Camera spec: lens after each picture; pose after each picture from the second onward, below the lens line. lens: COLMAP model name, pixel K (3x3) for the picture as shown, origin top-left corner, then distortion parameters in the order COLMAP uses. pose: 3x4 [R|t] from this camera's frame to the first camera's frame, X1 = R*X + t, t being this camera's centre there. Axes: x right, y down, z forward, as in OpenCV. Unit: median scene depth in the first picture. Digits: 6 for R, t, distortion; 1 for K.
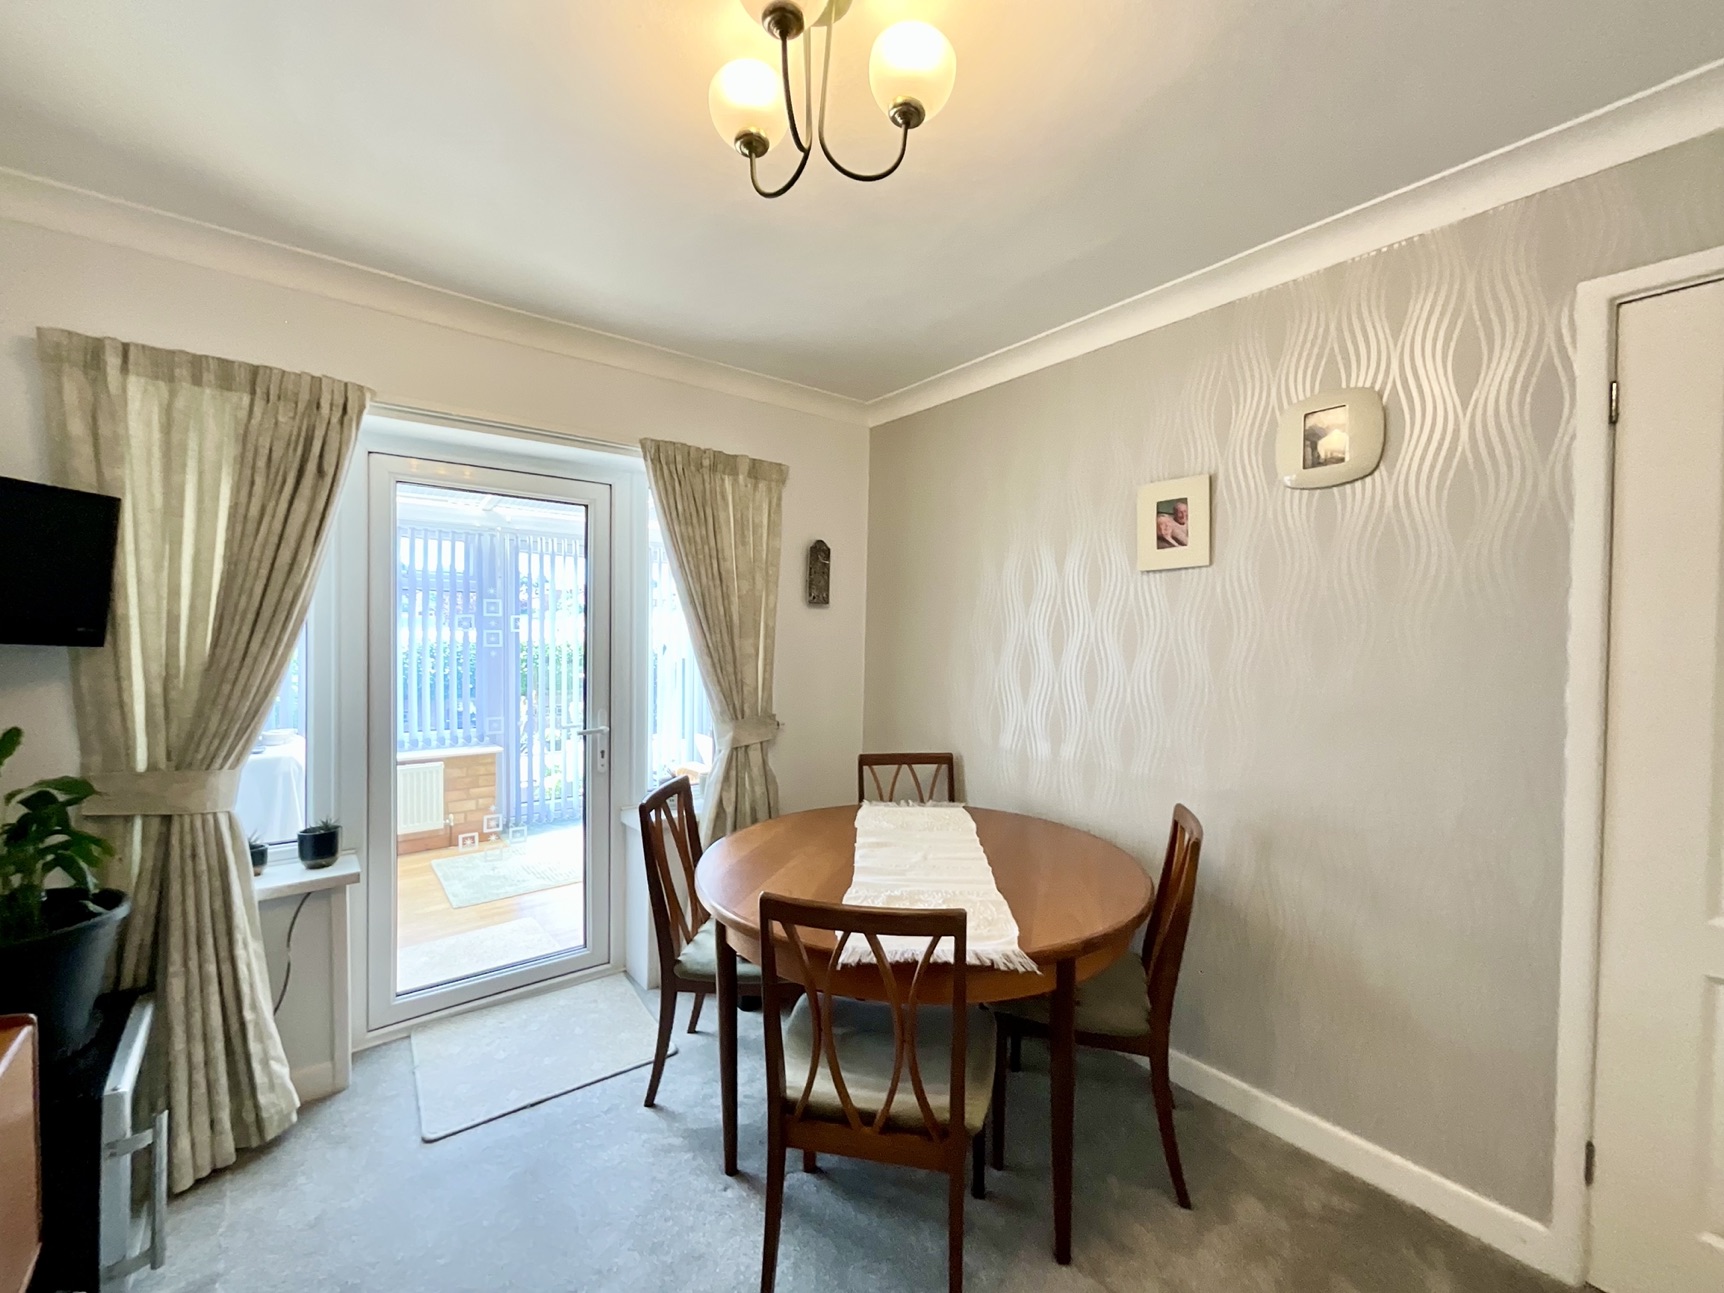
lens RADIAL K [[701.6, 0, 855.9], [0, 701.6, 654.7], [0, 0, 1]] dist [0.000971, 0.000751]
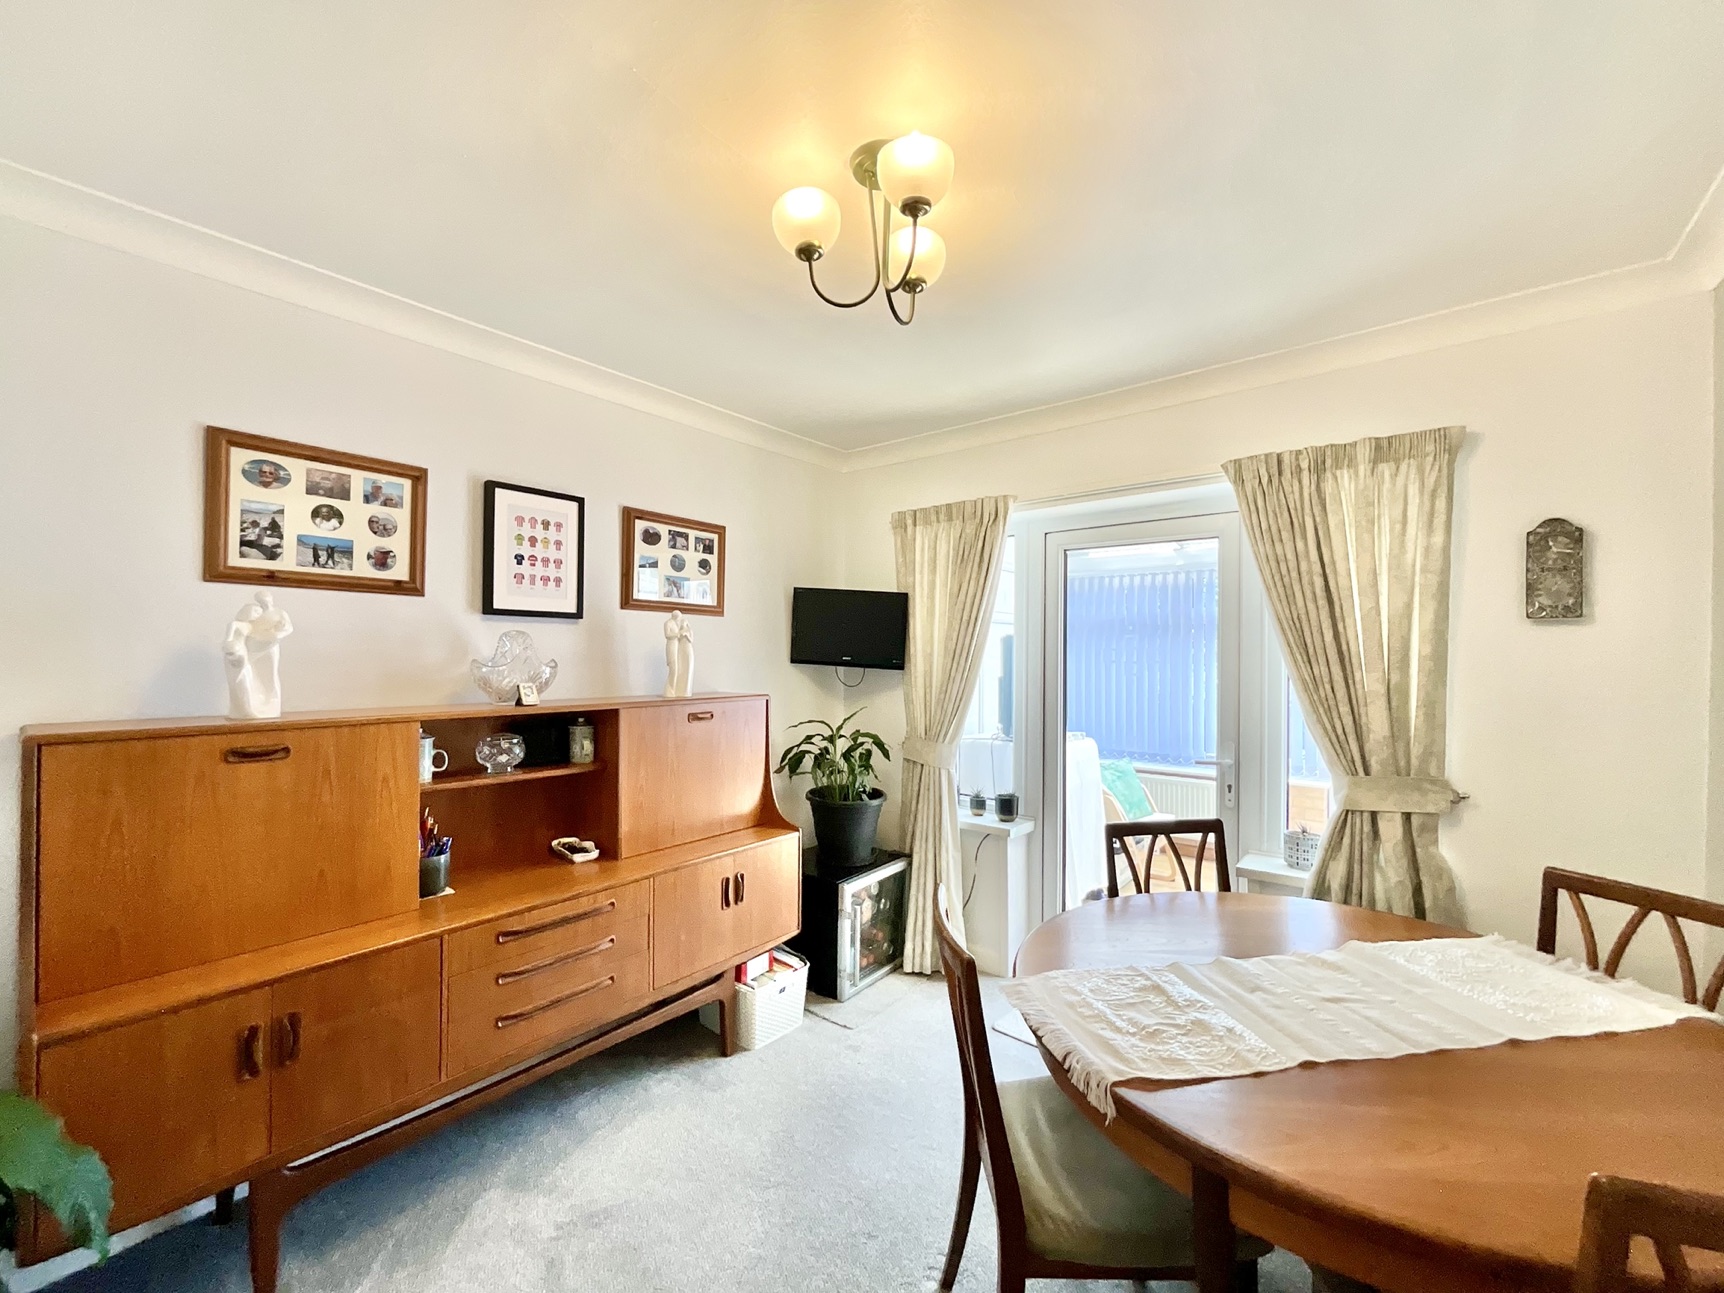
lens RADIAL K [[701.6, 0, 854.9], [0, 701.6, 647.8], [0, 0, 1]] dist [0.000971, 0.000751]
pose [[0.210634, -0.016830, -0.977420, 0.493644], [-0.029393, 0.999291, -0.023540, -0.014693], [0.977123, 0.033688, 0.209990, 0.292823]]
